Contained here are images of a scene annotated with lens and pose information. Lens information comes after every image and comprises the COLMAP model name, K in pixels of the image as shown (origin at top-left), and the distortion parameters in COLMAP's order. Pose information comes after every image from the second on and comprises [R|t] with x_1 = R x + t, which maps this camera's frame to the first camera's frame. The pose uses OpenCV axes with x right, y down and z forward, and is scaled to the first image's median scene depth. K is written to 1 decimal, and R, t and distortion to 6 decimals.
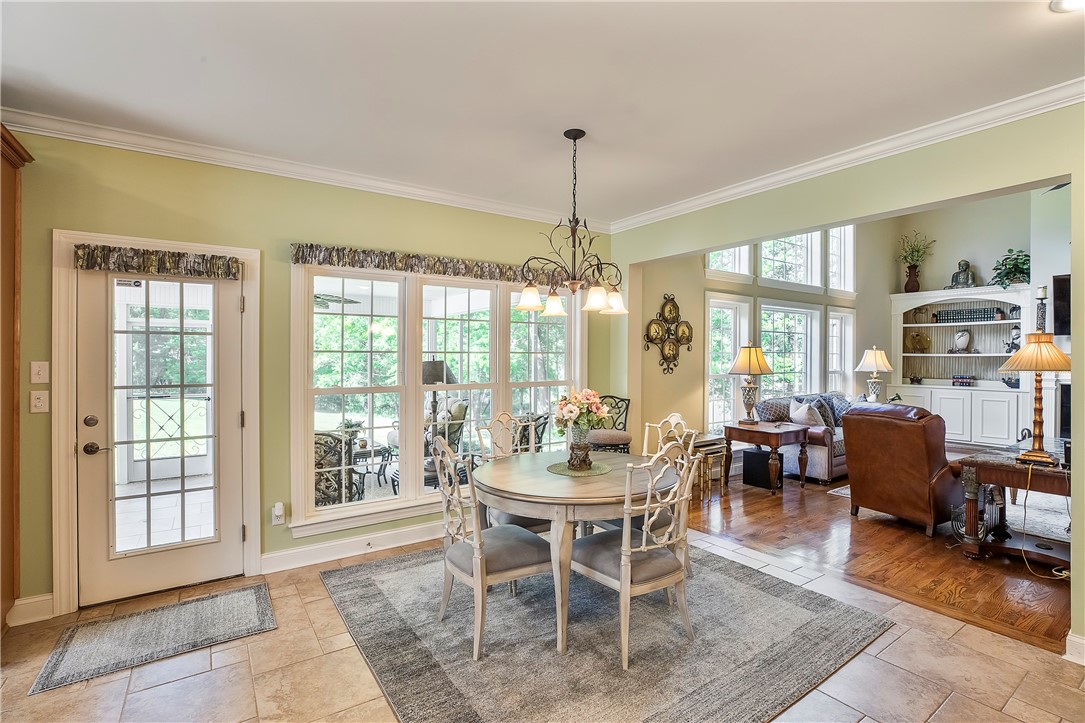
lens RADIAL K [[504.0, 0, 554.4], [0, 504.0, 362.6], [0, 0, 1]] dist [-0.005452, 0.000302]
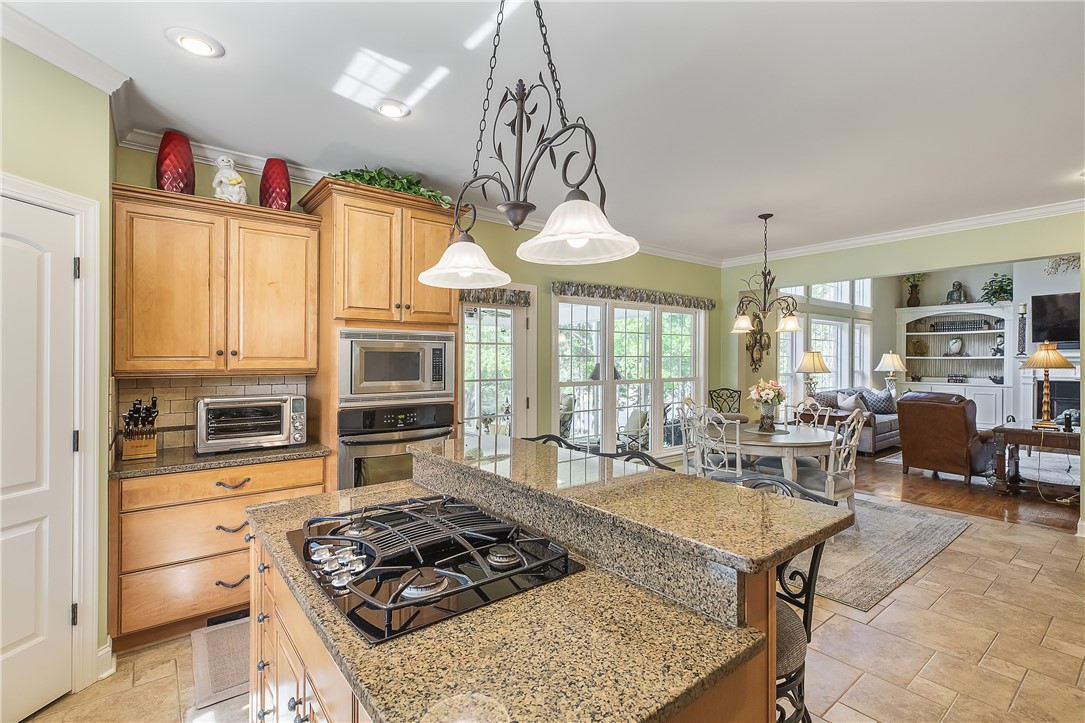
lens RADIAL K [[504.0, 0, 521.8], [0, 504.0, 367.1], [0, 0, 1]] dist [-0.005452, 0.000302]
pose [[0.999549, -0.001584, 0.029978, -0.321477], [0.001502, 0.999995, 0.002764, 0.002901], [-0.029983, -0.002718, 0.999547, -0.224915]]
